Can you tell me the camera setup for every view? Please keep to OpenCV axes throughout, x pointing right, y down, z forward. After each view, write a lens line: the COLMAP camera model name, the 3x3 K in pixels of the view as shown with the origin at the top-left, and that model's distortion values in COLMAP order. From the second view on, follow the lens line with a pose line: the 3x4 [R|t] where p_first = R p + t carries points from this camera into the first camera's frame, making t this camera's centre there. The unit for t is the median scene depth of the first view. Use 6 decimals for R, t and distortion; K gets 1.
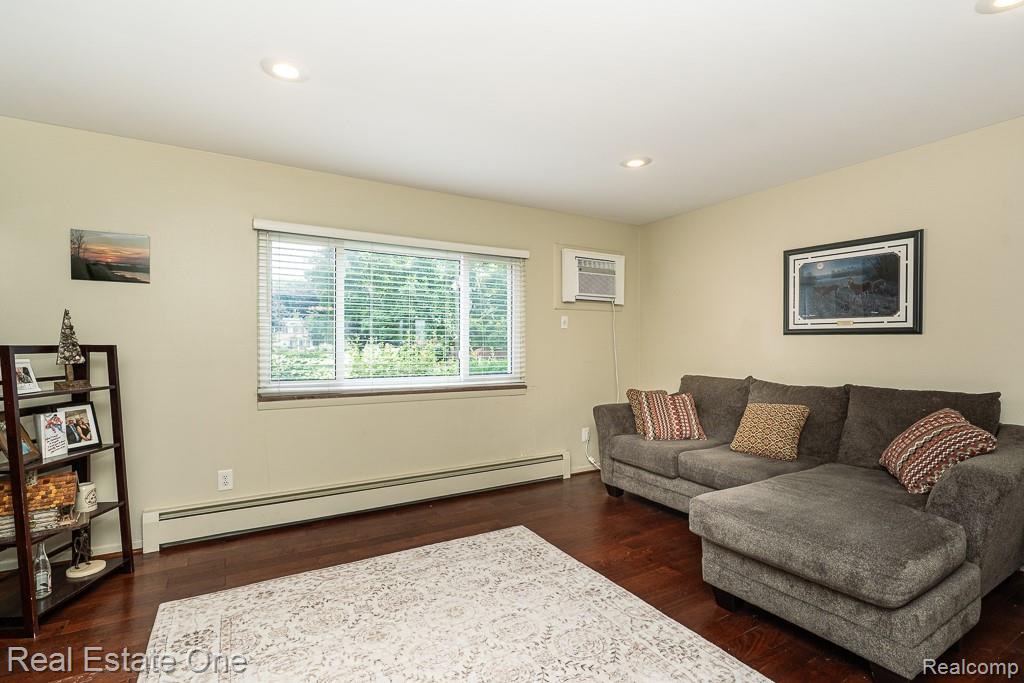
lens RADIAL K [[479.6, 0, 503.7], [0, 479.6, 342.2], [0, 0, 1]] dist [-0.002657, -0.000203]
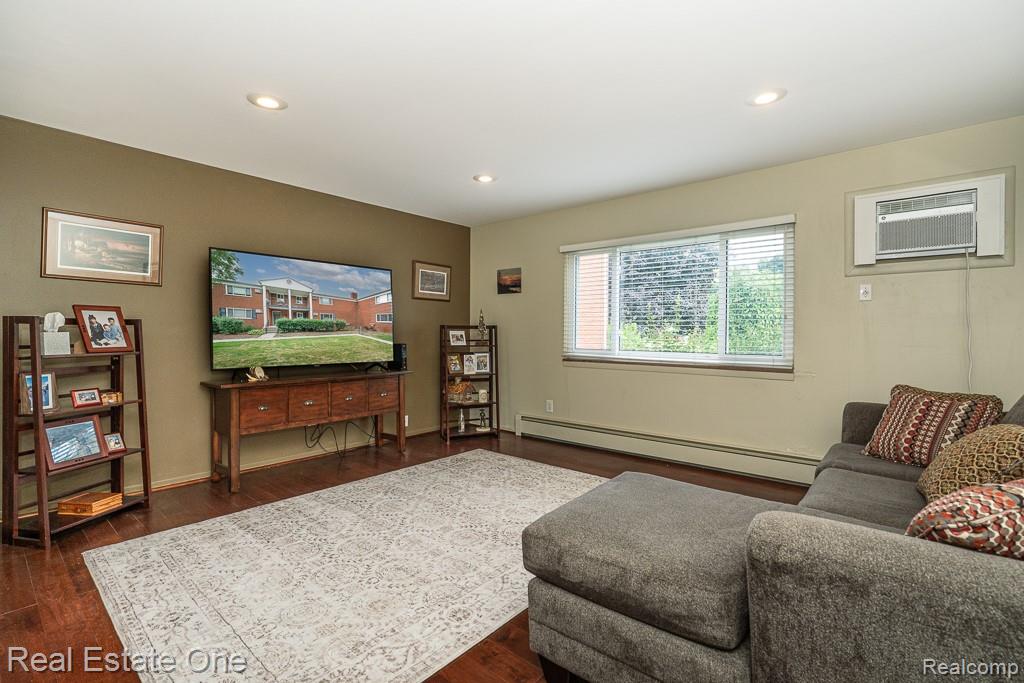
lens RADIAL K [[466.6, 0, 512.9], [0, 466.6, 332.2], [0, 0, 1]] dist [-0.001885, -0.000095]
pose [[0.332104, 0.000454, -0.943243, 0.932215], [0.001061, 0.999999, 0.000855, 0.029001], [0.943242, -0.001285, 0.332103, 0.347375]]
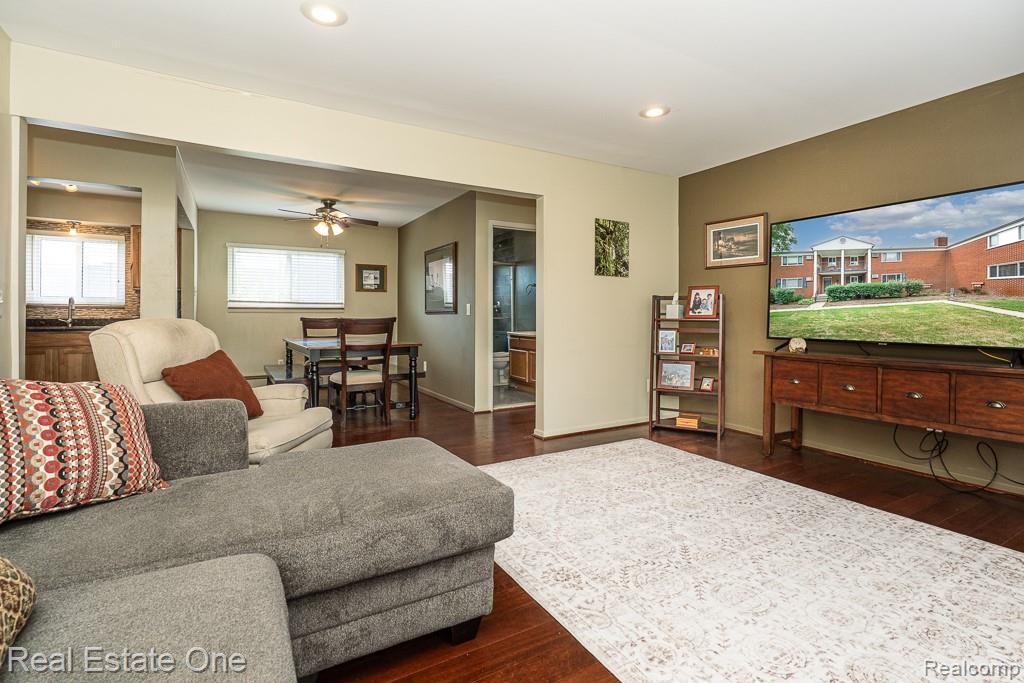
lens RADIAL K [[482.9, 0, 518.0], [0, 482.9, 308.7], [0, 0, 1]] dist [-0.001750, 0.000681]
pose [[-0.999947, 0.000601, -0.010230, 0.295711], [0.000780, 0.999847, -0.017493, 0.066274], [0.010218, -0.017500, -0.999795, 1.281892]]
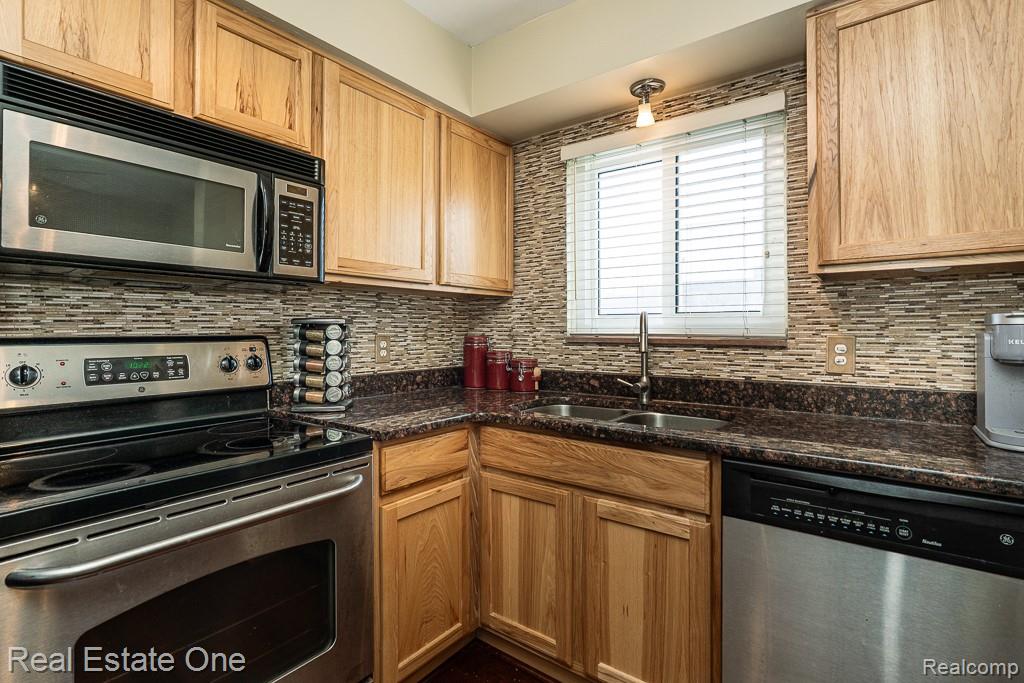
lens RADIAL K [[482.8, 0, 513.5], [0, 482.8, 332.8], [0, 0, 1]] dist [-0.002021, 0.000324]
pose [[-0.391741, -0.003421, 0.920069, 1.496209], [-0.002466, 0.999993, 0.002668, 0.011097], [-0.920072, -0.001224, -0.391747, -0.200637]]
